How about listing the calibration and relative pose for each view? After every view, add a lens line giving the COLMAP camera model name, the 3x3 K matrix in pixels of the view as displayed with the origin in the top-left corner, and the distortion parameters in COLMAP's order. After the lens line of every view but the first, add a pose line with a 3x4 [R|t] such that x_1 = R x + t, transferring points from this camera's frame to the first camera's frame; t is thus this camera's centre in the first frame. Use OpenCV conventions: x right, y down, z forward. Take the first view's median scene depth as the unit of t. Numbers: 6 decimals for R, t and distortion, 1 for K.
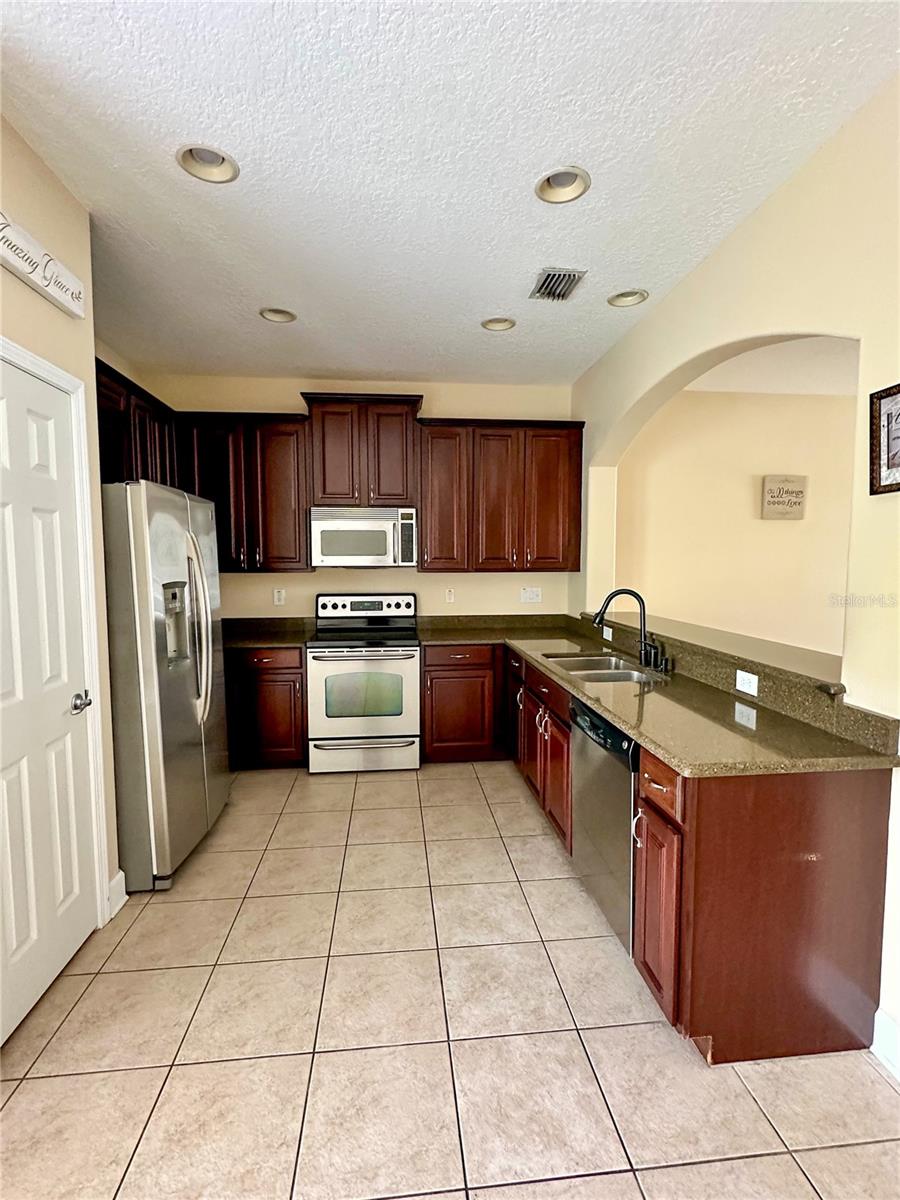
lens RADIAL K [[557.6, 0, 450.0], [0, 557.6, 600.0], [0, 0, 1]] dist [-0.000520, -0.000176]
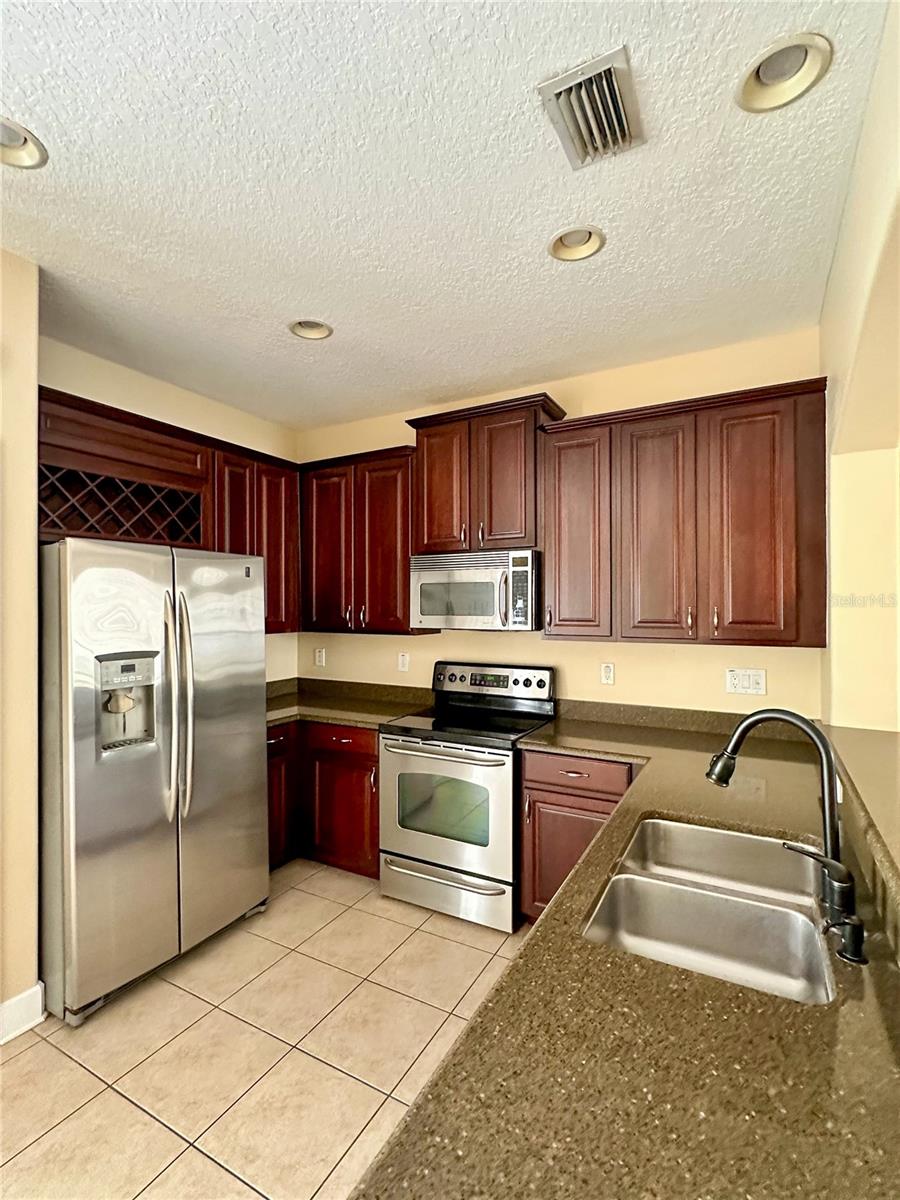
lens RADIAL K [[557.6, 0, 450.0], [0, 557.6, 600.0], [0, 0, 1]] dist [-0.000520, -0.000176]
pose [[0.819812, -0.004215, -0.572618, 0.262188], [-0.042451, 0.996774, -0.068113, -0.048164], [0.571058, 0.080148, 0.816988, 0.367837]]
